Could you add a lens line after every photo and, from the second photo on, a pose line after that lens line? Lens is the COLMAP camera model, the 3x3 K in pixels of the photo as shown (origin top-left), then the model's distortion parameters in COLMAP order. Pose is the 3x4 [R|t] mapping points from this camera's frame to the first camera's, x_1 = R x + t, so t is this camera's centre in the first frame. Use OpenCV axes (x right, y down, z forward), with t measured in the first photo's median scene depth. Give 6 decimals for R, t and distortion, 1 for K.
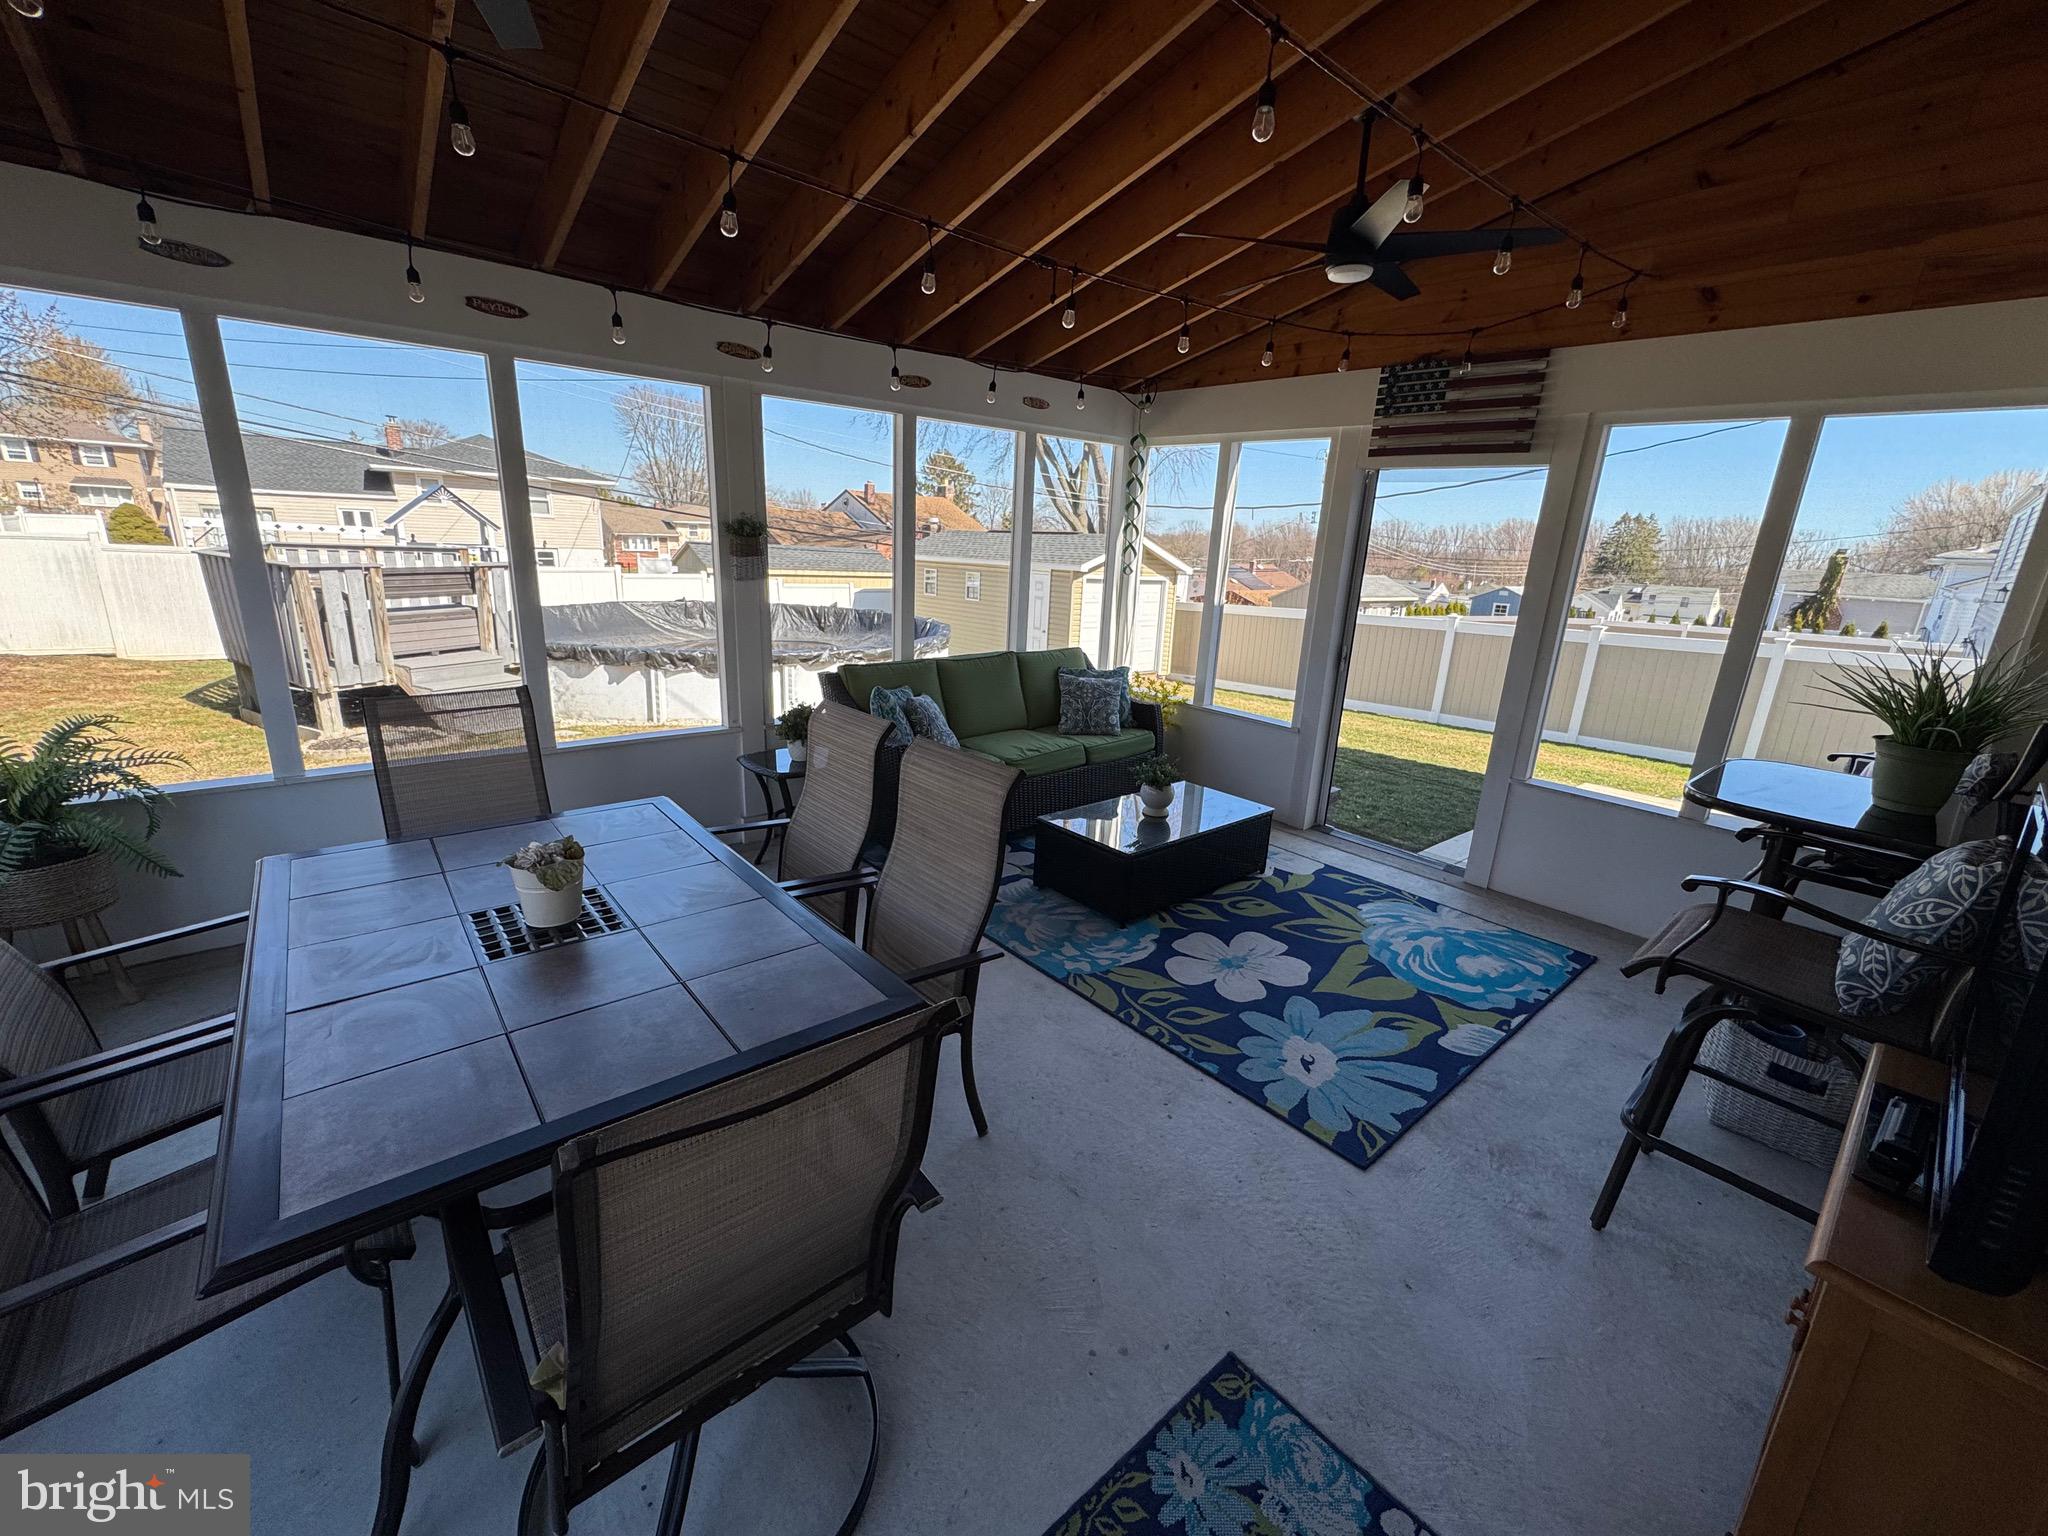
lens RADIAL K [[818.1, 0, 1025.8], [0, 818.1, 775.8], [0, 0, 1]] dist [-0.003887, 0.000849]
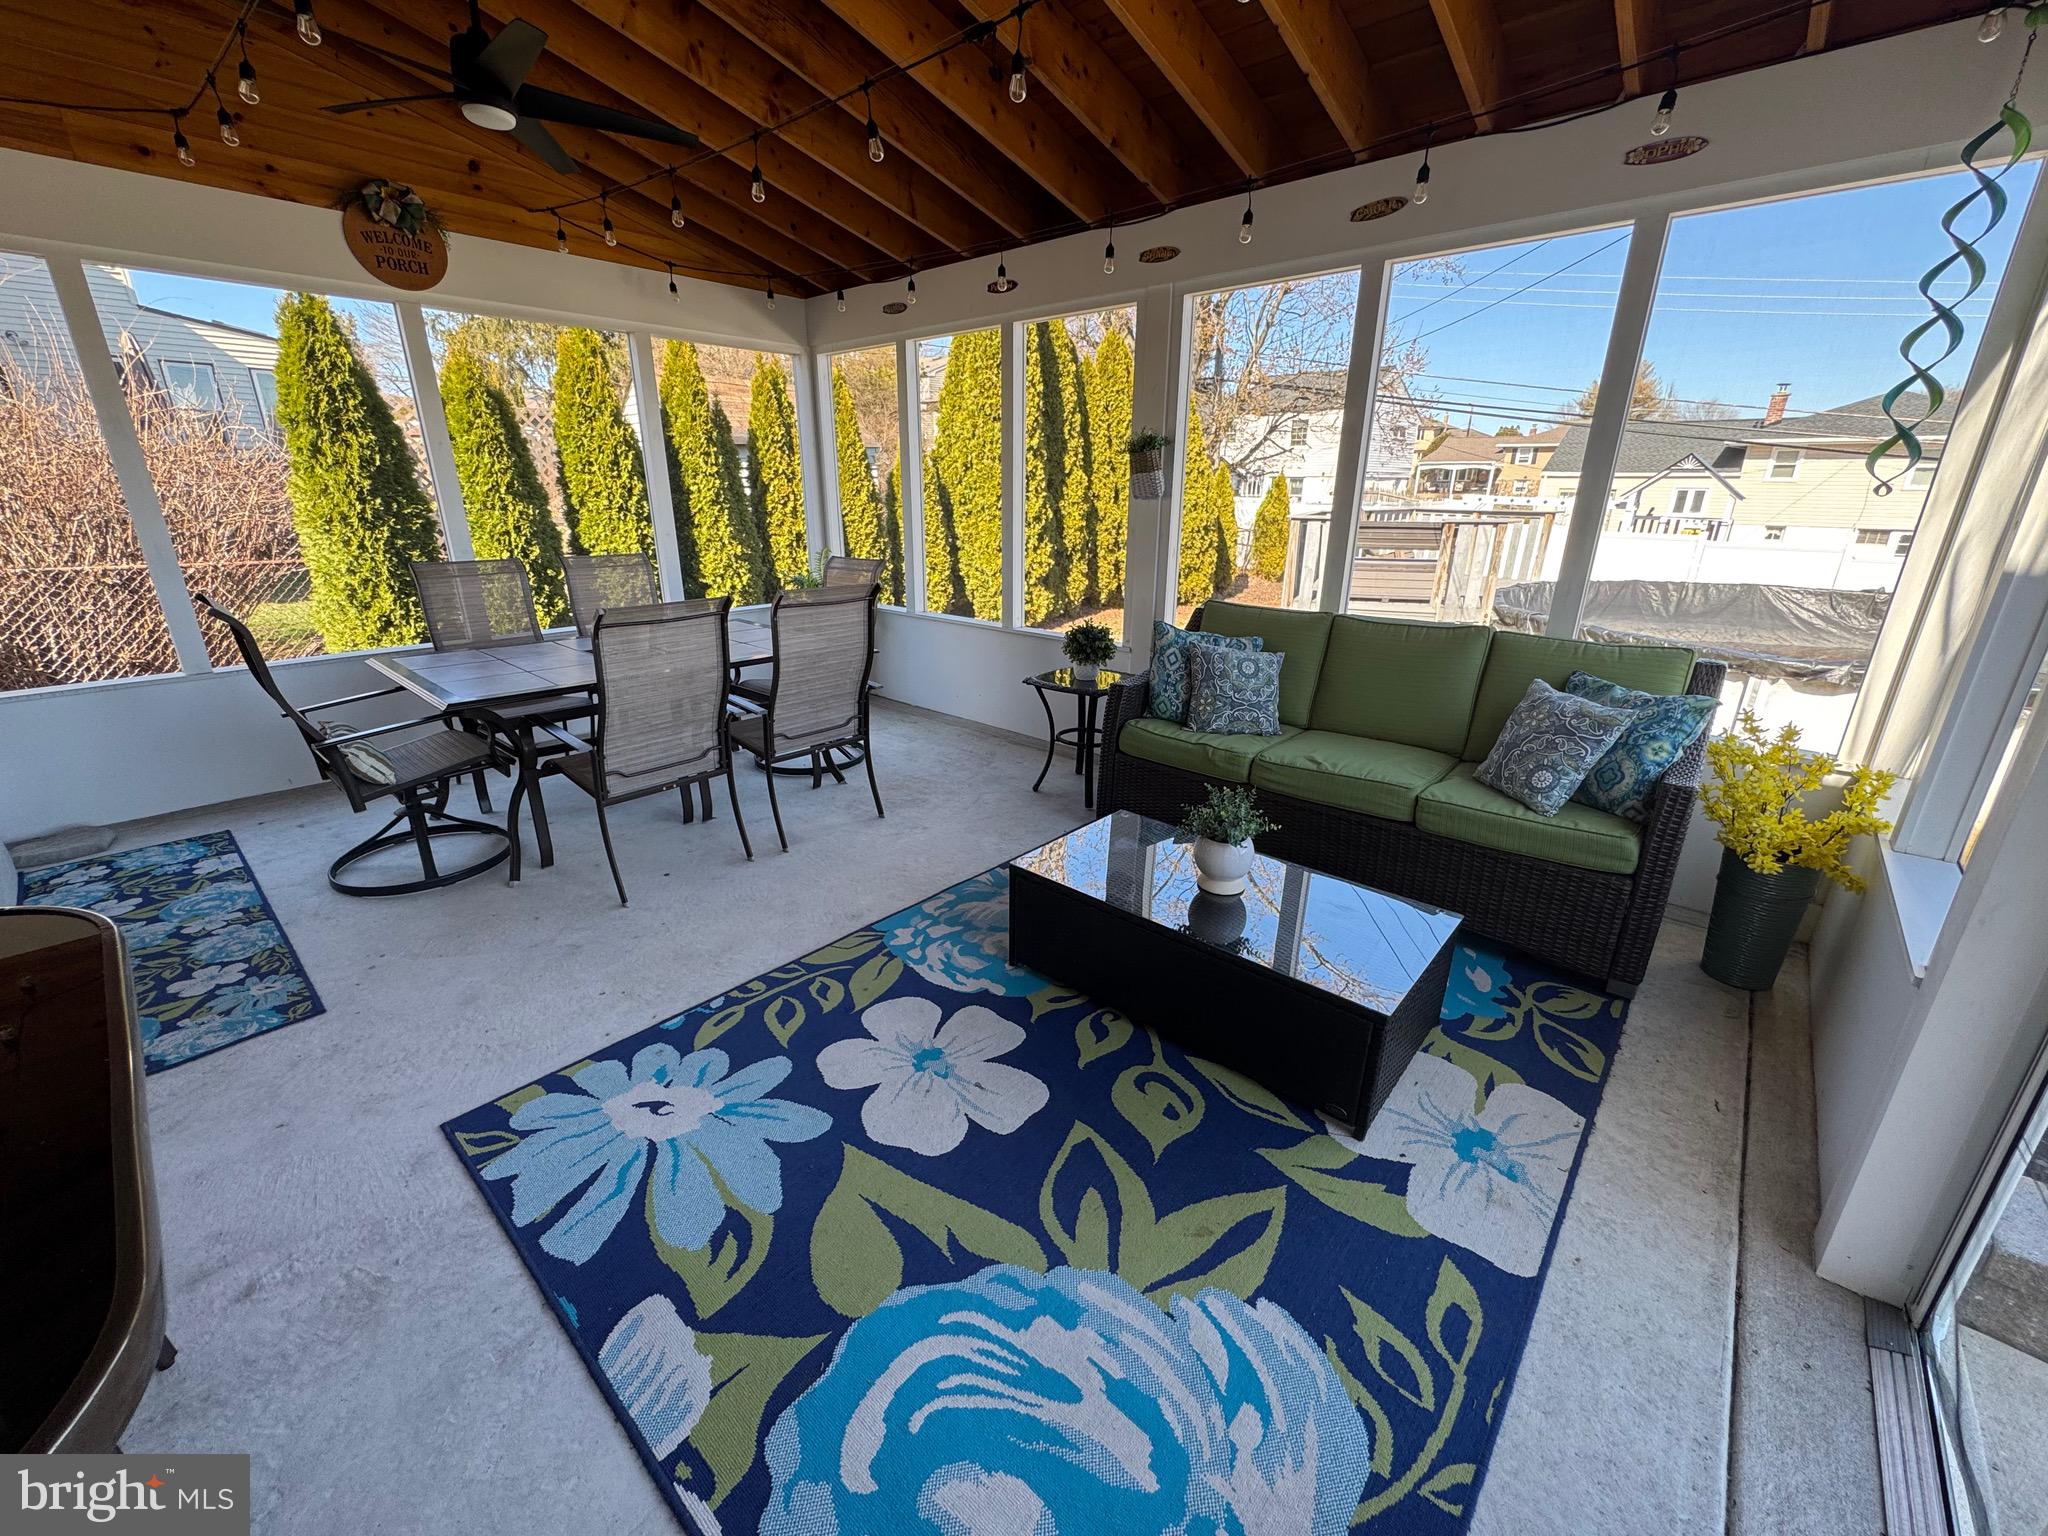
lens RADIAL K [[818.1, 0, 1024.6], [0, 818.1, 770.1], [0, 0, 1]] dist [-0.003887, 0.000849]
pose [[0.135552, 0.284264, -0.949115, 0.814677], [-0.279692, 0.929973, 0.238586, -0.157510], [0.950473, 0.233119, 0.205566, 0.896482]]
